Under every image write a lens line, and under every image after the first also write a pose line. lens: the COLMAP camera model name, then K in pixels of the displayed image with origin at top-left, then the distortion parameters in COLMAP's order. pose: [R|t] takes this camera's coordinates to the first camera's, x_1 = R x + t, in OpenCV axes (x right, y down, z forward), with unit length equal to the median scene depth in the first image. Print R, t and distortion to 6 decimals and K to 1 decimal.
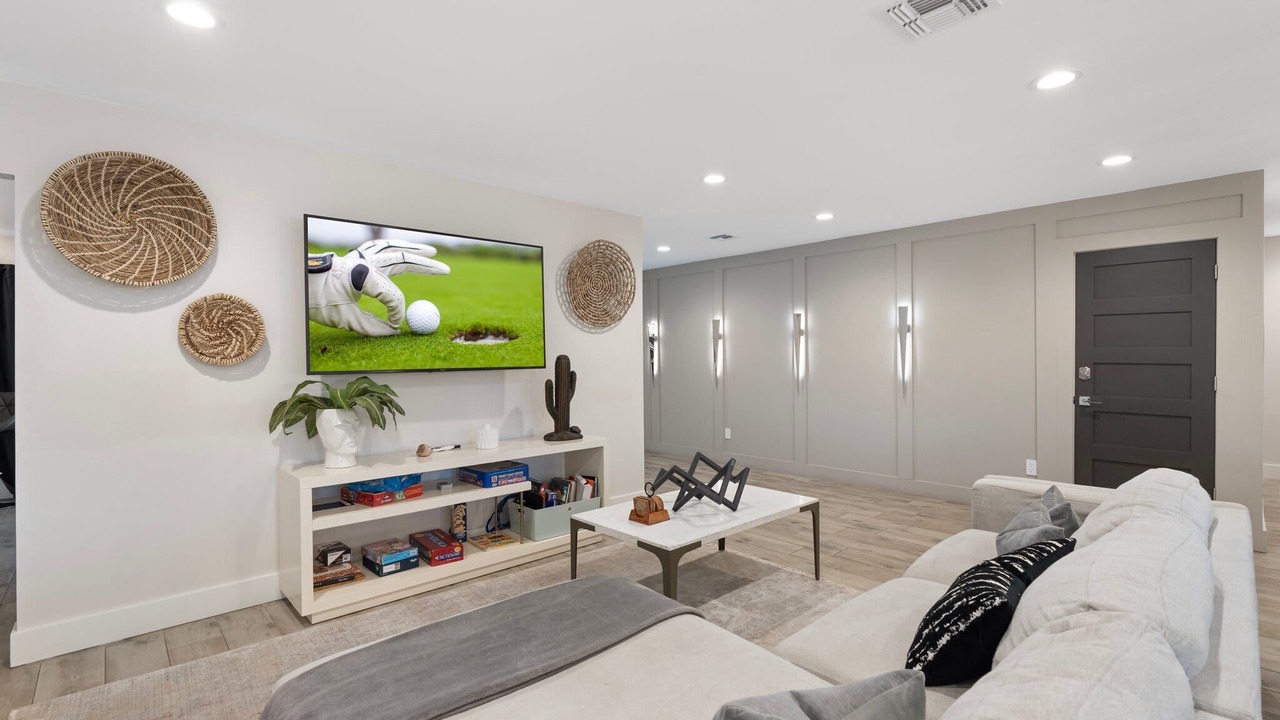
lens RADIAL K [[578.5, 0, 636.4], [0, 578.5, 359.0], [0, 0, 1]] dist [0.000998, 0.001076]
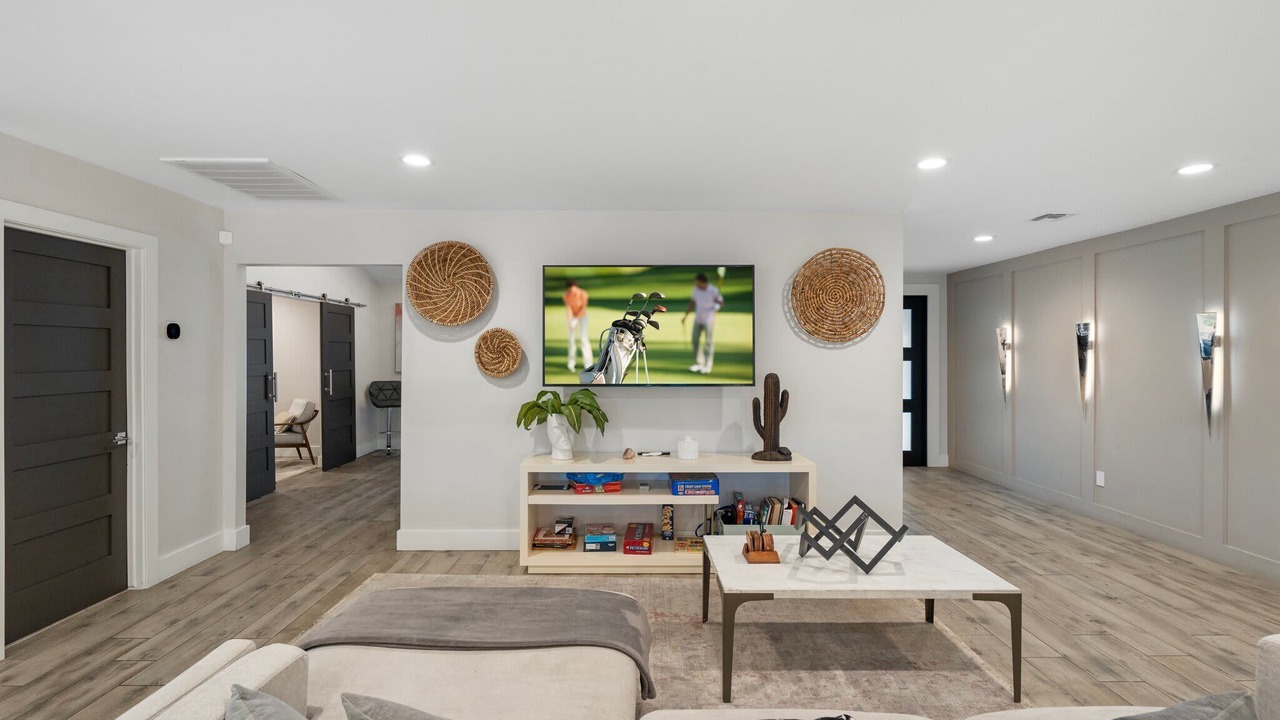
lens RADIAL K [[578.5, 0, 637.3], [0, 578.5, 354.8], [0, 0, 1]] dist [0.000998, 0.001076]
pose [[0.744282, 0.011402, -0.667768, 0.444799], [-0.011974, 0.999921, 0.003726, -0.048823], [0.667758, 0.005223, 0.744360, 0.144882]]
